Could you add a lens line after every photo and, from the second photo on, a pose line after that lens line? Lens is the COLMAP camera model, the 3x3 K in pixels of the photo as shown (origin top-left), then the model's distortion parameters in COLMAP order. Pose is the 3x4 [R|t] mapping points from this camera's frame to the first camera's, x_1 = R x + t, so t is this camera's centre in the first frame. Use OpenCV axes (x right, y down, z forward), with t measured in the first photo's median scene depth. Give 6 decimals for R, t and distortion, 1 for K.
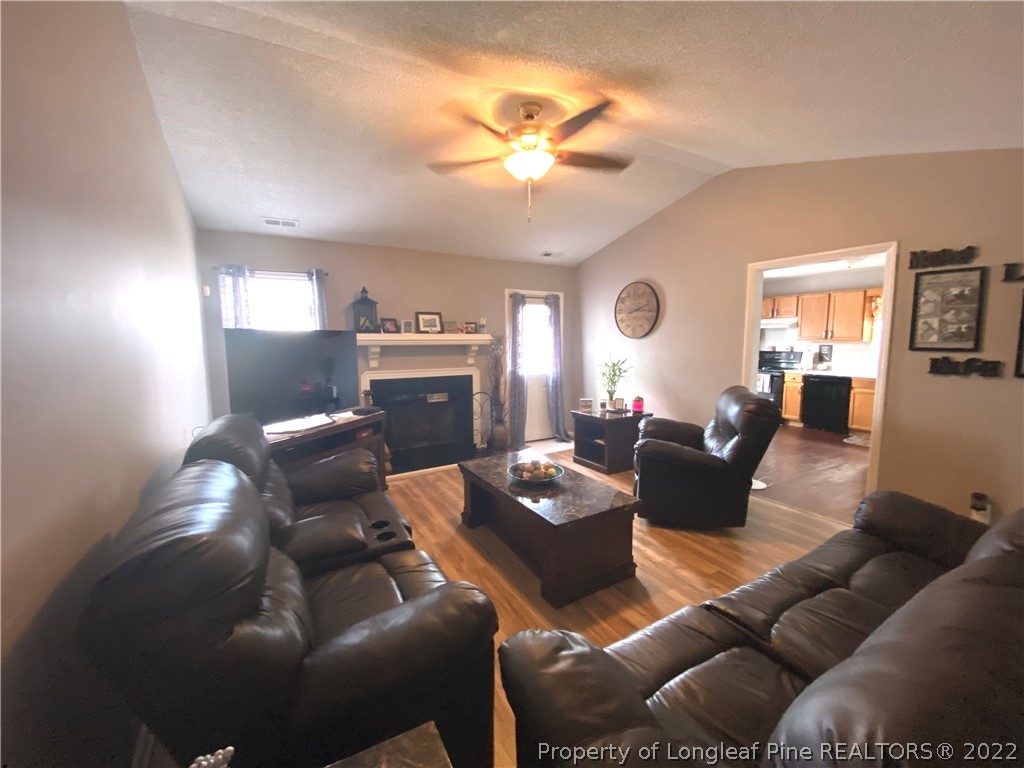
lens RADIAL K [[413.0, 0, 517.1], [0, 413.0, 387.5], [0, 0, 1]] dist [-0.001031, -0.003140]
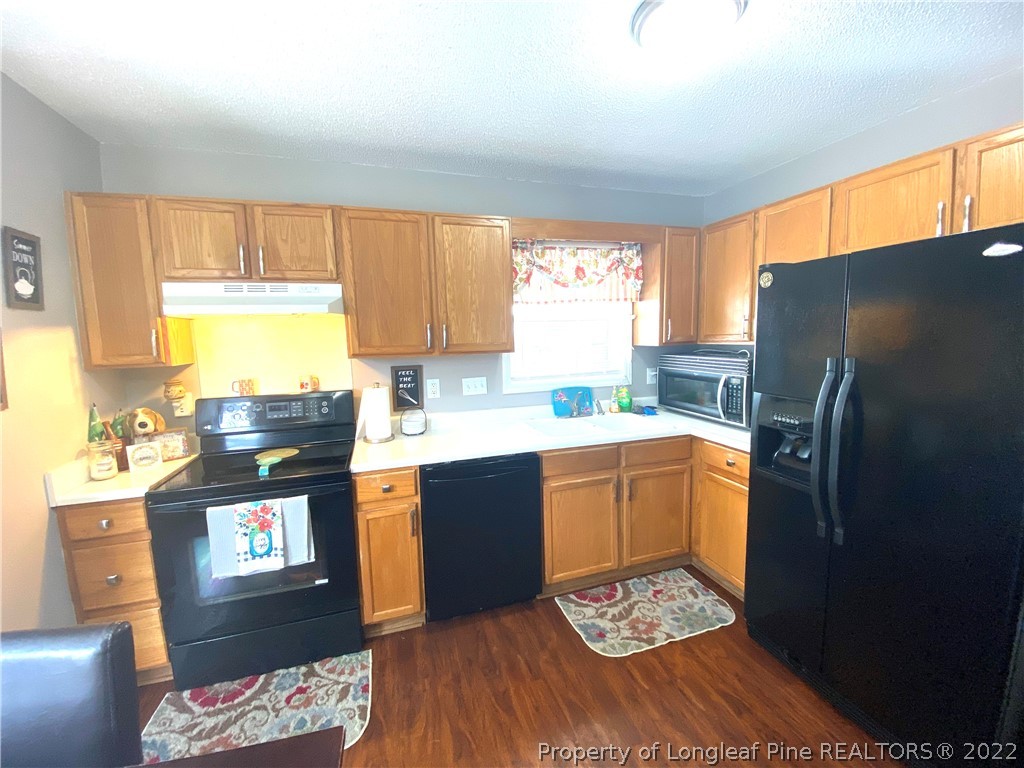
lens RADIAL K [[413.0, 0, 513.0], [0, 413.0, 380.5], [0, 0, 1]] dist [-0.001031, -0.003140]
pose [[0.216474, -0.101143, 0.971035, 0.408638], [0.140088, 0.987545, 0.071632, -0.103511], [-0.966185, 0.120524, 0.227947, 0.827462]]
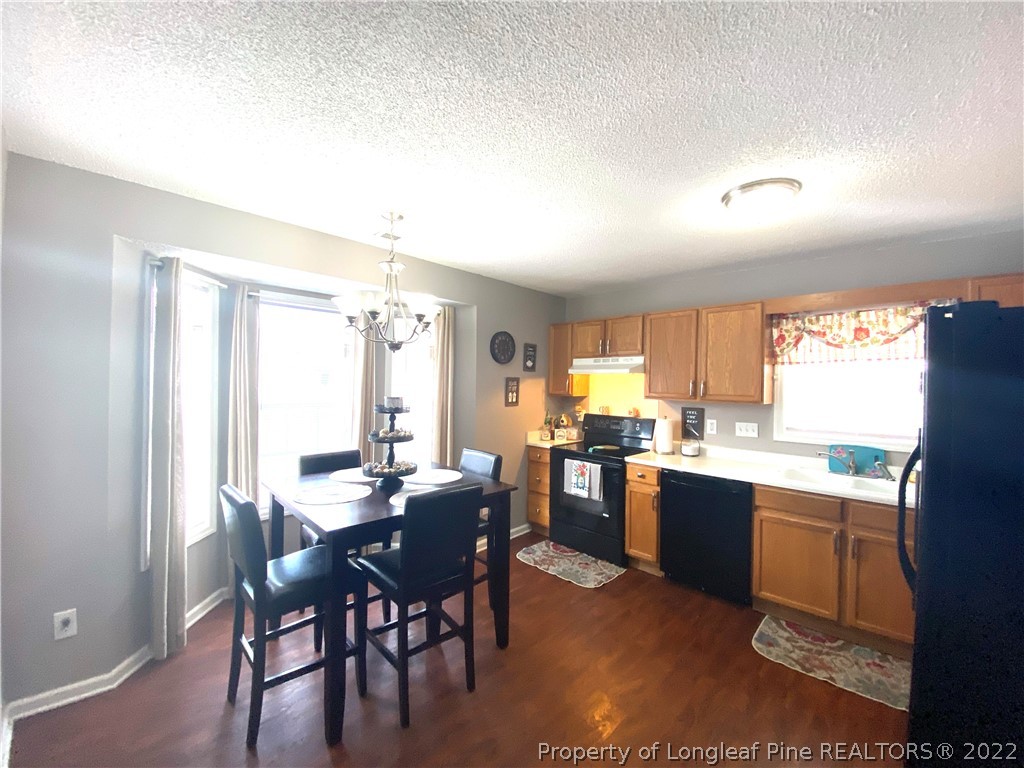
lens RADIAL K [[413.0, 0, 508.7], [0, 413.0, 380.6], [0, 0, 1]] dist [-0.001031, -0.003140]
pose [[0.963182, 0.033491, 0.266755, 0.375519], [0.000558, 0.991960, -0.126553, -0.070609], [-0.268849, 0.122042, 0.955419, 0.549174]]
